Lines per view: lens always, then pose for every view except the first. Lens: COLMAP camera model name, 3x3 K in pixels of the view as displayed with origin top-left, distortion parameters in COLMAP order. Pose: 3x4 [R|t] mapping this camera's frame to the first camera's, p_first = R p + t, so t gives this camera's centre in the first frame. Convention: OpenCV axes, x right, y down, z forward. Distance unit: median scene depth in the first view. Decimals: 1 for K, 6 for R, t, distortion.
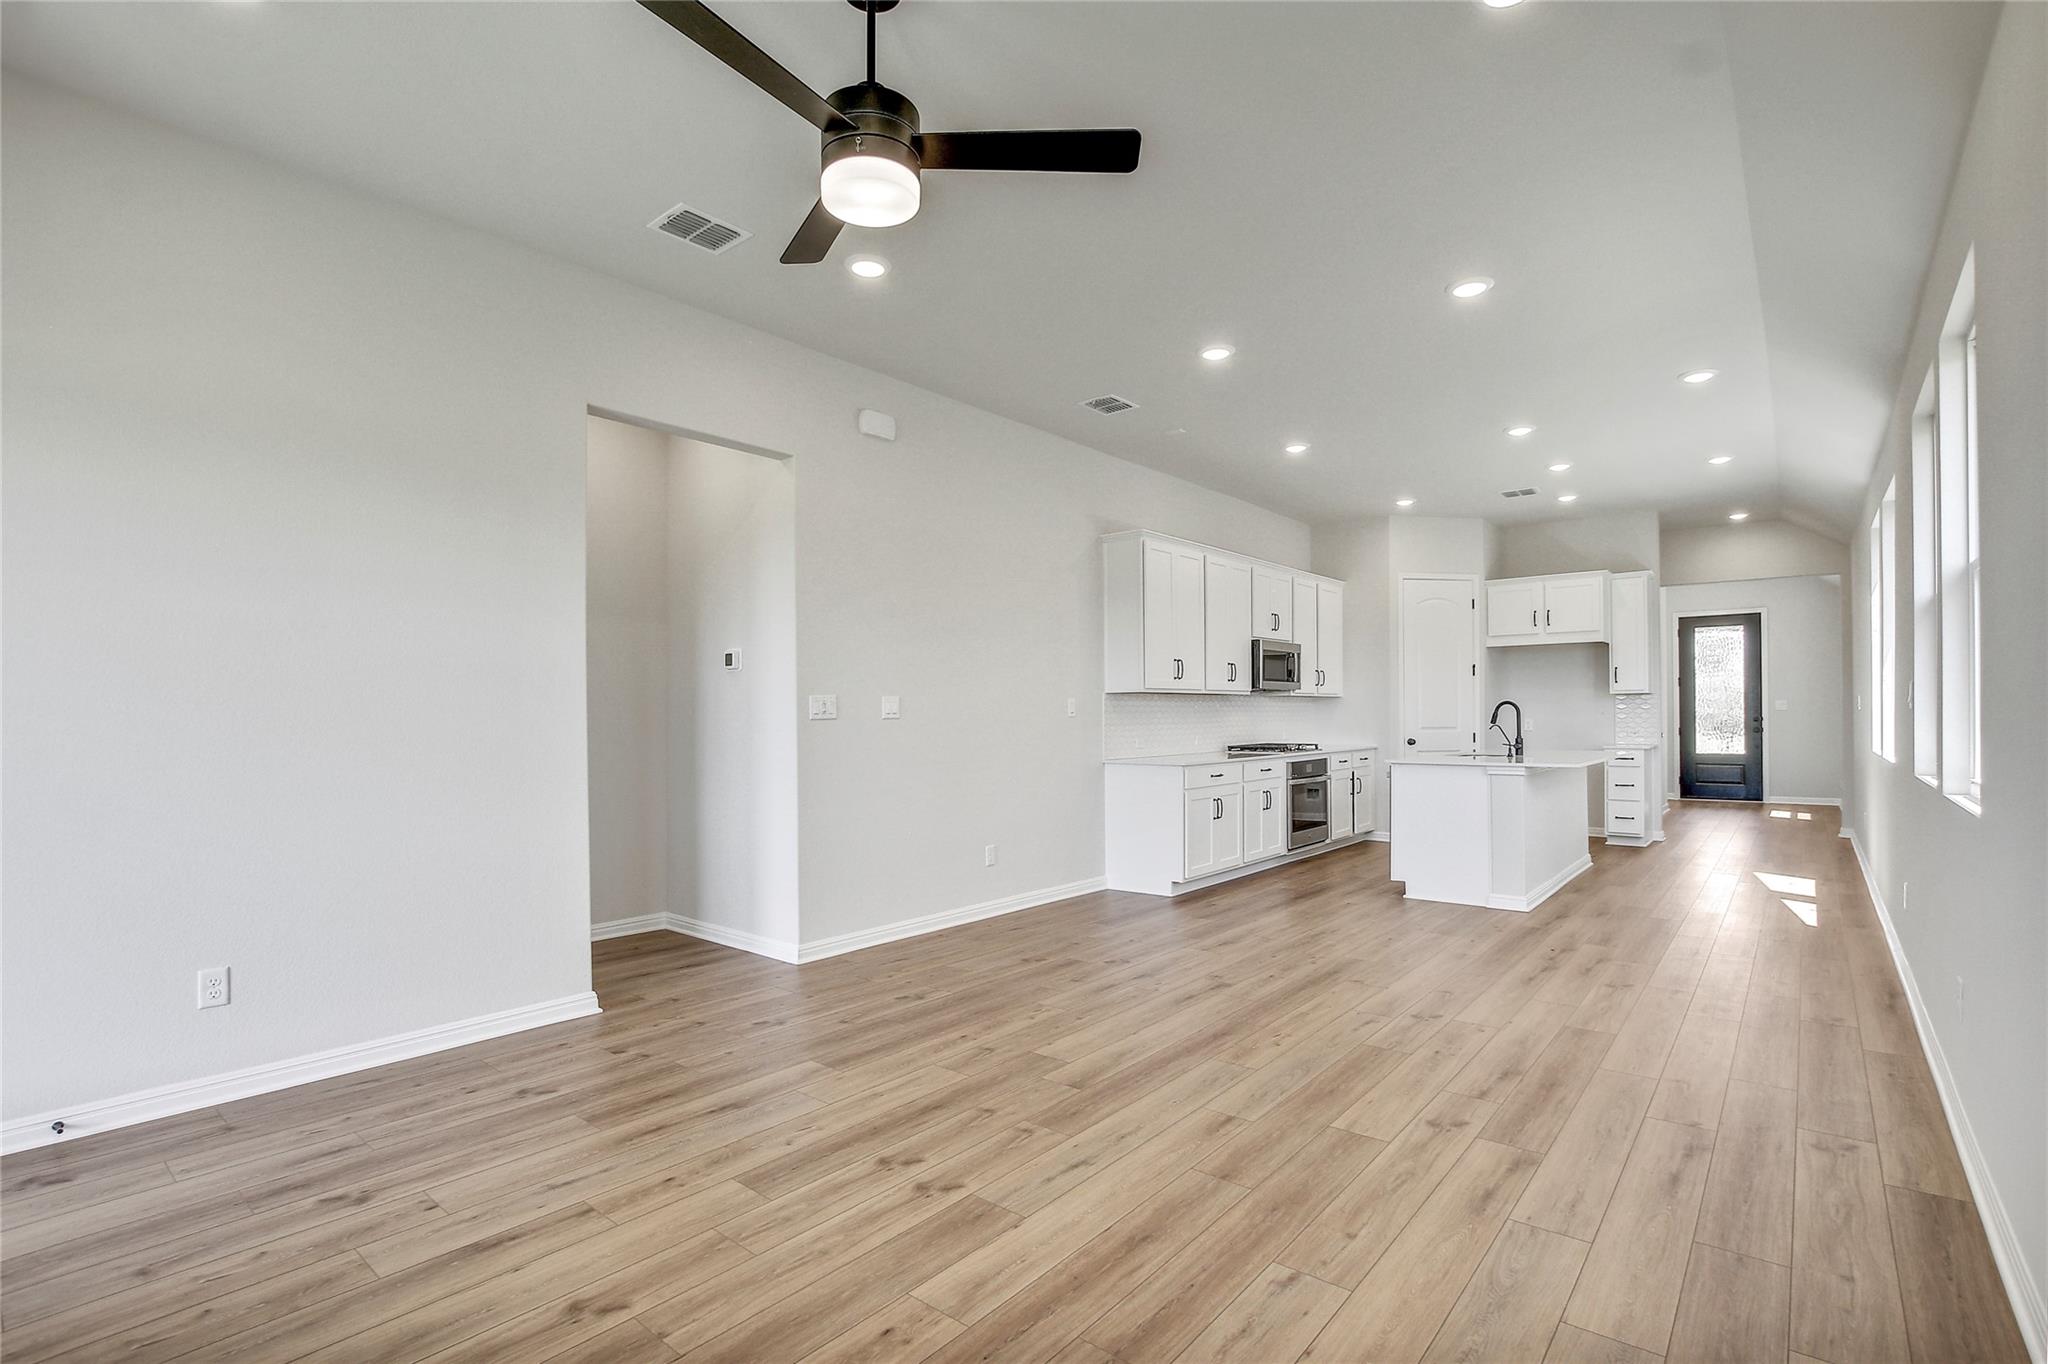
lens RADIAL K [[943.9, 0, 1030.9], [0, 943.9, 711.7], [0, 0, 1]] dist [-0.028611, -0.000096]
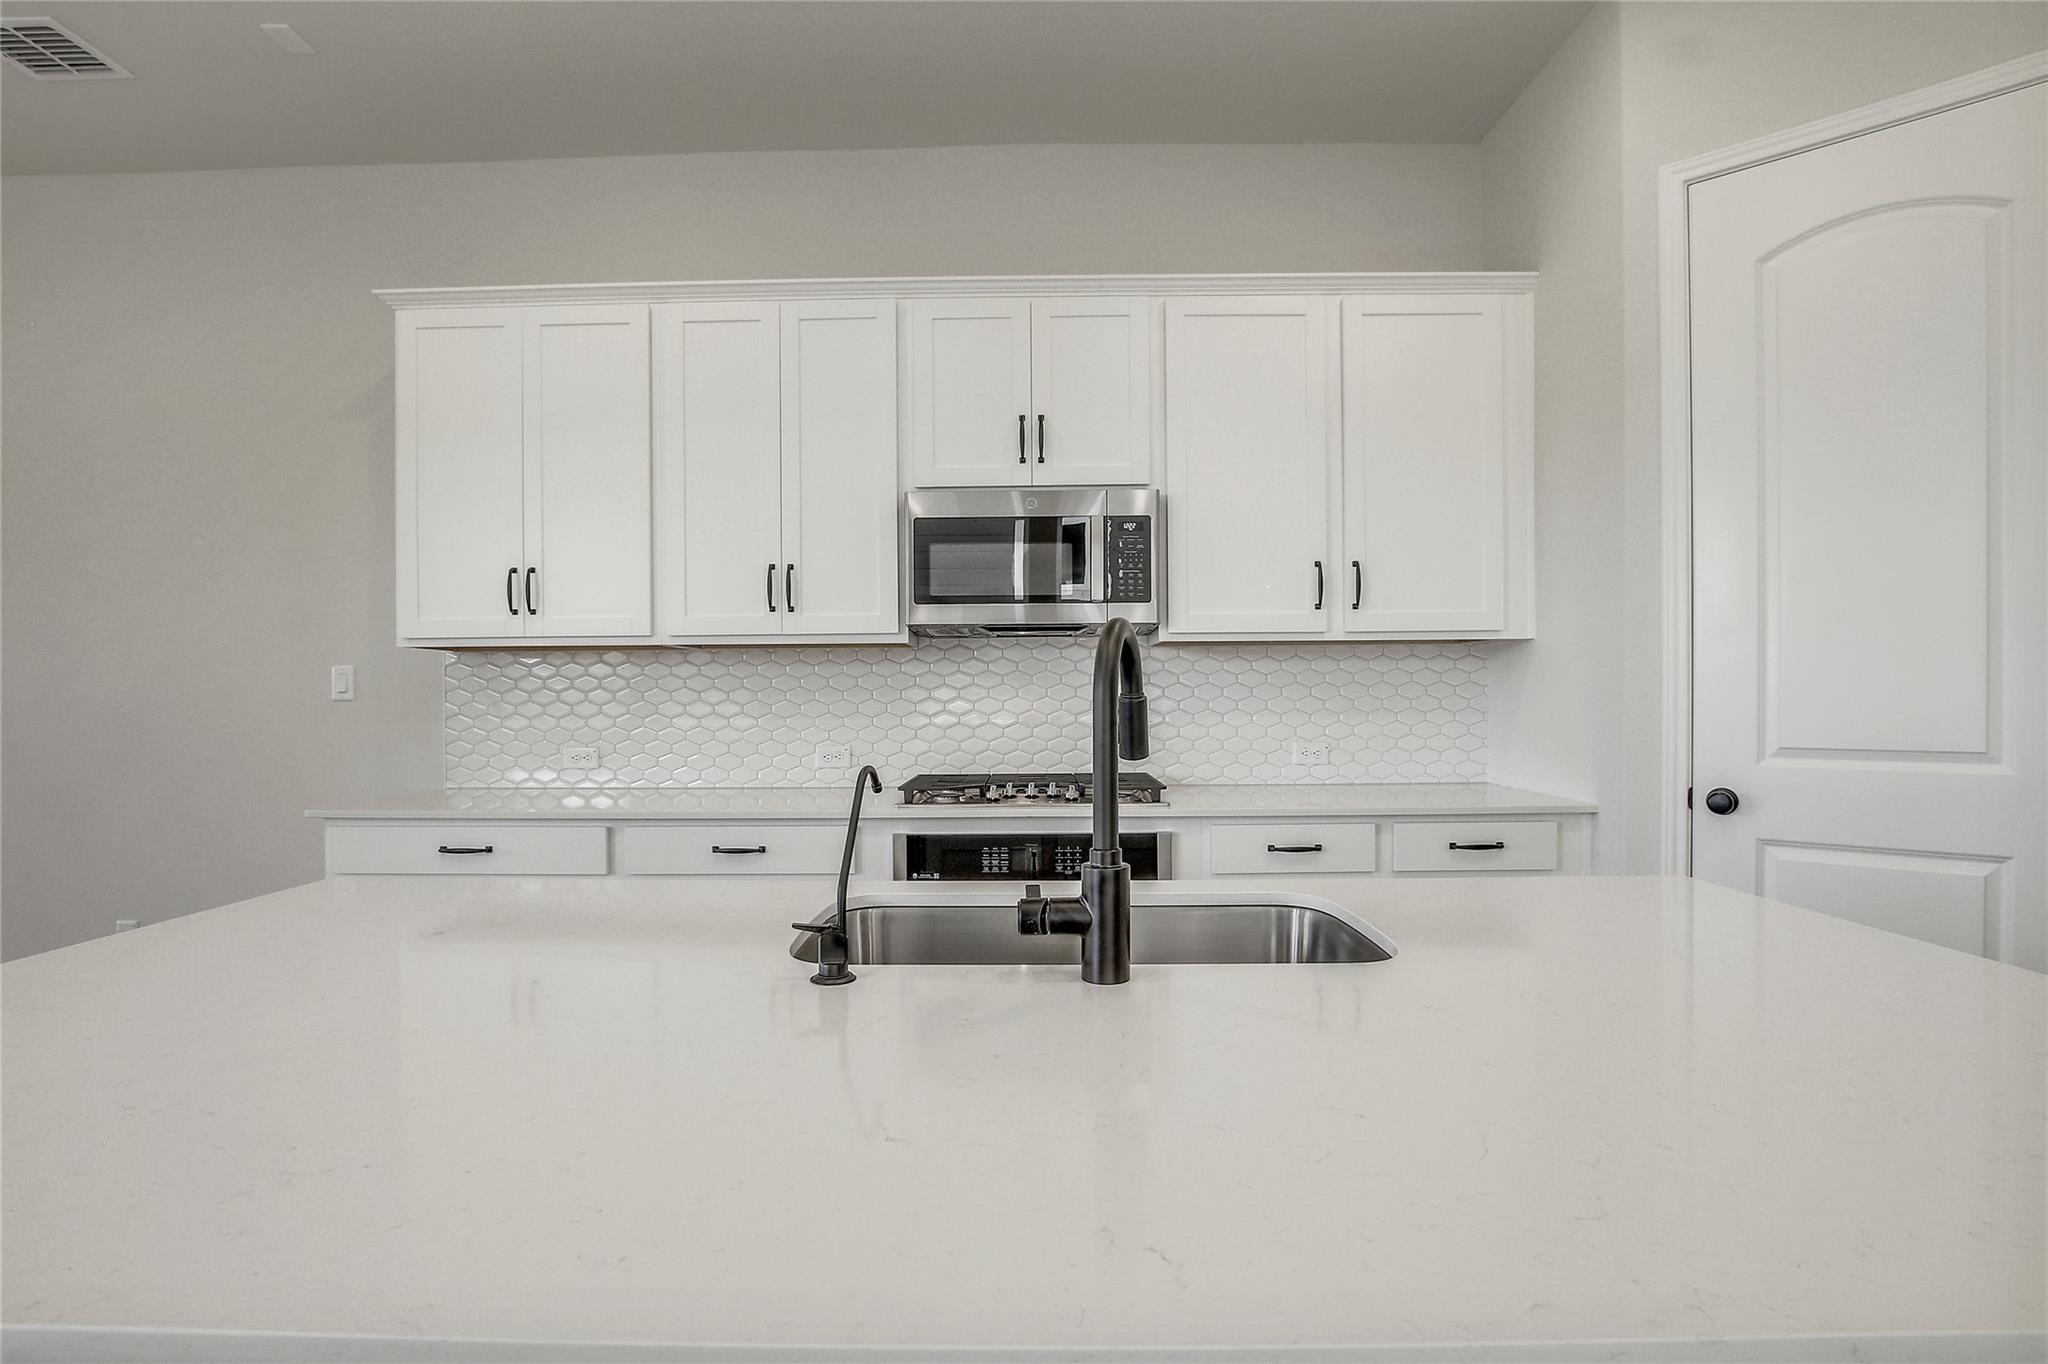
lens RADIAL K [[1005.1, 0, 1011.9], [0, 1005.1, 693.6], [0, 0, 1]] dist [-0.016916, 0.000706]
pose [[0.633087, 0.002072, -0.774078, 0.574704], [0.003157, 0.999981, 0.005259, 0.000219], [0.774074, -0.005773, 0.633068, 0.786198]]
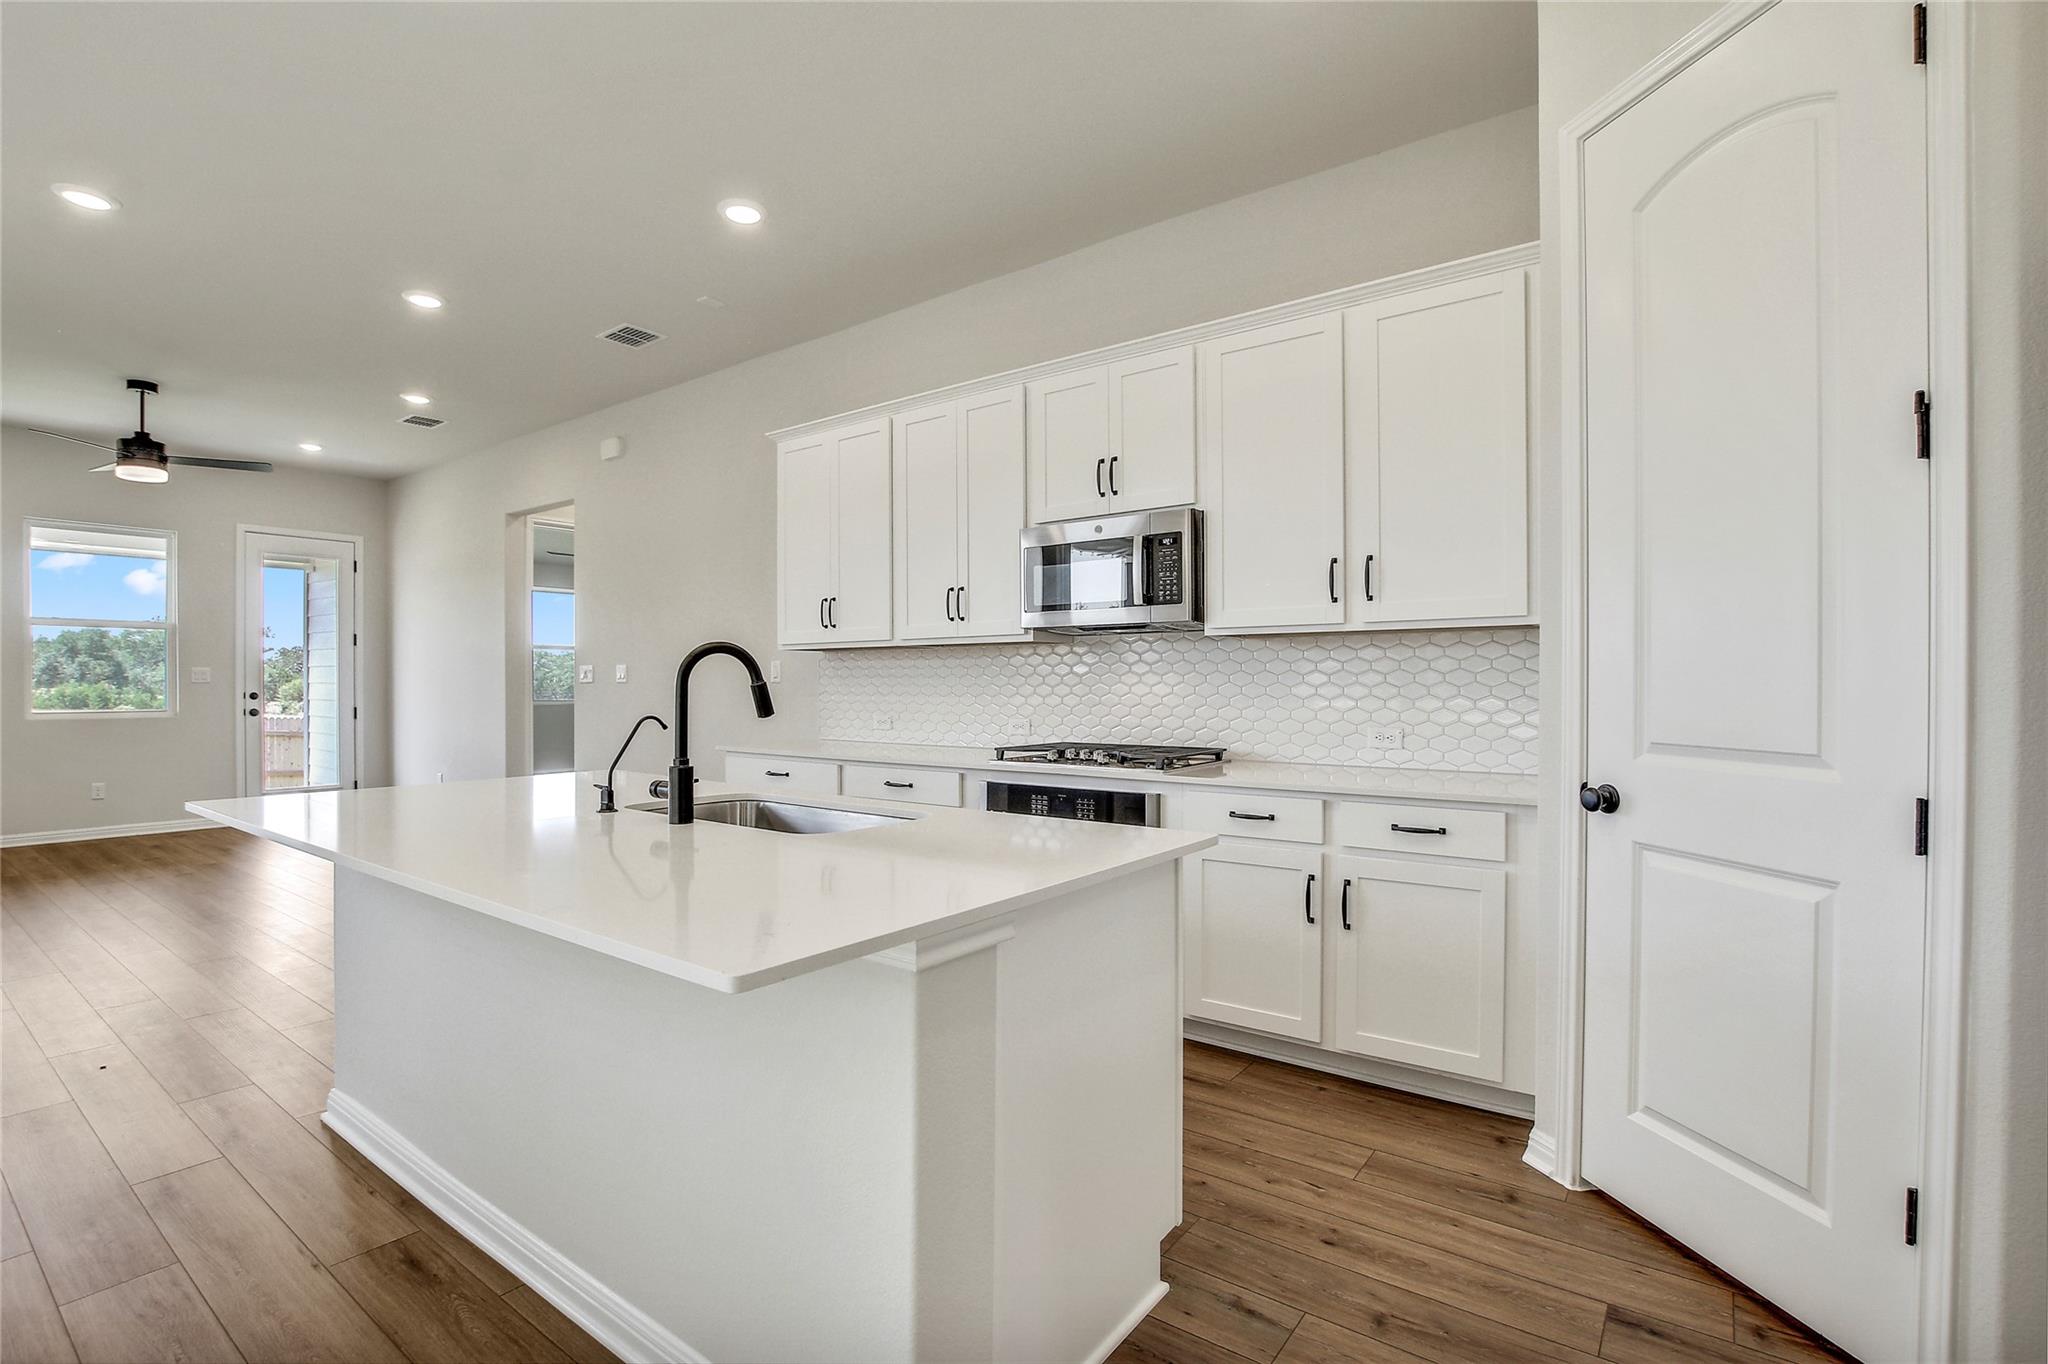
lens RADIAL K [[948.2, 0, 1029.5], [0, 948.2, 694.8], [0, 0, 1]] dist [-0.026641, 0.000393]
pose [[0.057396, 0.021665, -0.998116, 0.741279], [0.004382, 0.999749, 0.021952, -0.000669], [0.998342, -0.005634, 0.057287, 0.978925]]
